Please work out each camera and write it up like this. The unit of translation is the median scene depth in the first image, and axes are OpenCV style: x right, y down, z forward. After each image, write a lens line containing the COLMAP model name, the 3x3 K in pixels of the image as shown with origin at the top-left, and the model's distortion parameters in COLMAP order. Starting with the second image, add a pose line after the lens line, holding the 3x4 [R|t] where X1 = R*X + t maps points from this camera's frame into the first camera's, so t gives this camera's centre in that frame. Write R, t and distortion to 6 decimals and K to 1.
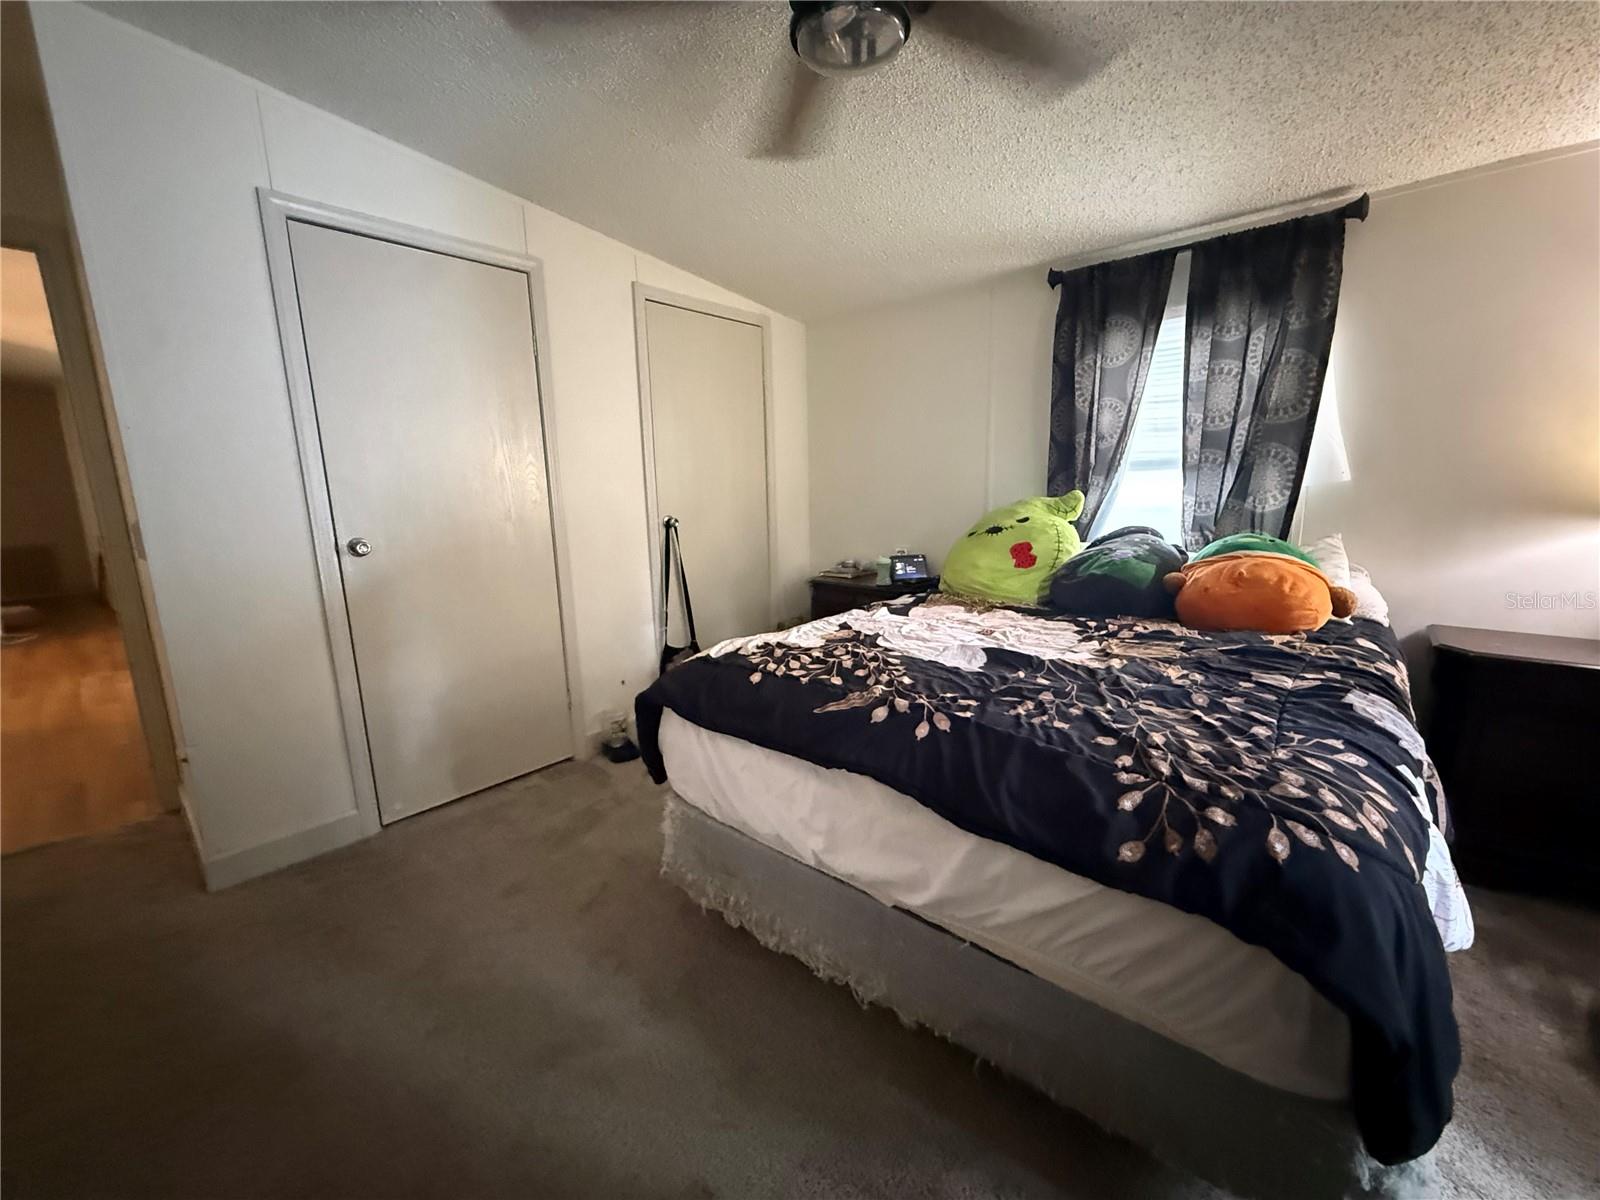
lens RADIAL K [[635.4, 0, 799.8], [0, 635.4, 597.4], [0, 0, 1]] dist [0.003417, -0.000659]
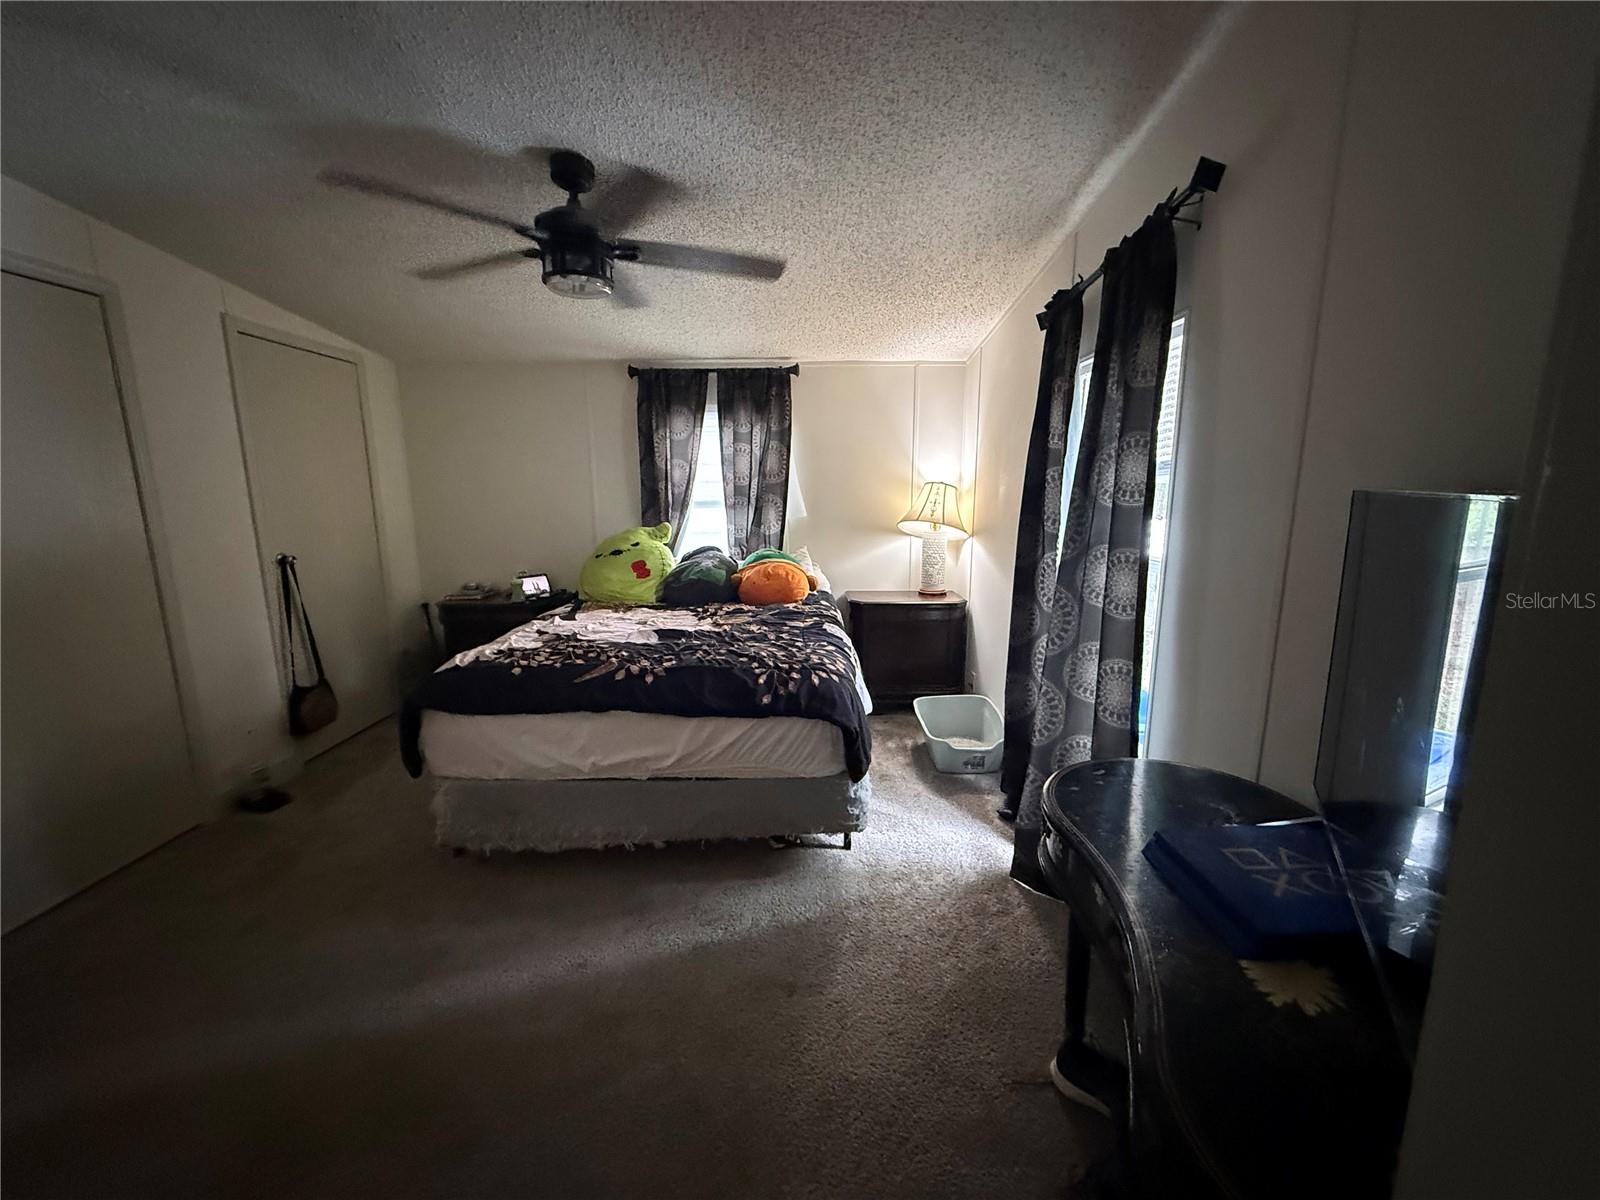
lens RADIAL K [[635.4, 0, 800.1], [0, 635.4, 596.2], [0, 0, 1]] dist [0.003417, -0.000659]
pose [[0.751251, -0.098182, 0.652673, -0.397899], [0.106827, 0.993923, 0.026555, -0.007906], [-0.651314, 0.049774, 0.757174, -0.390042]]
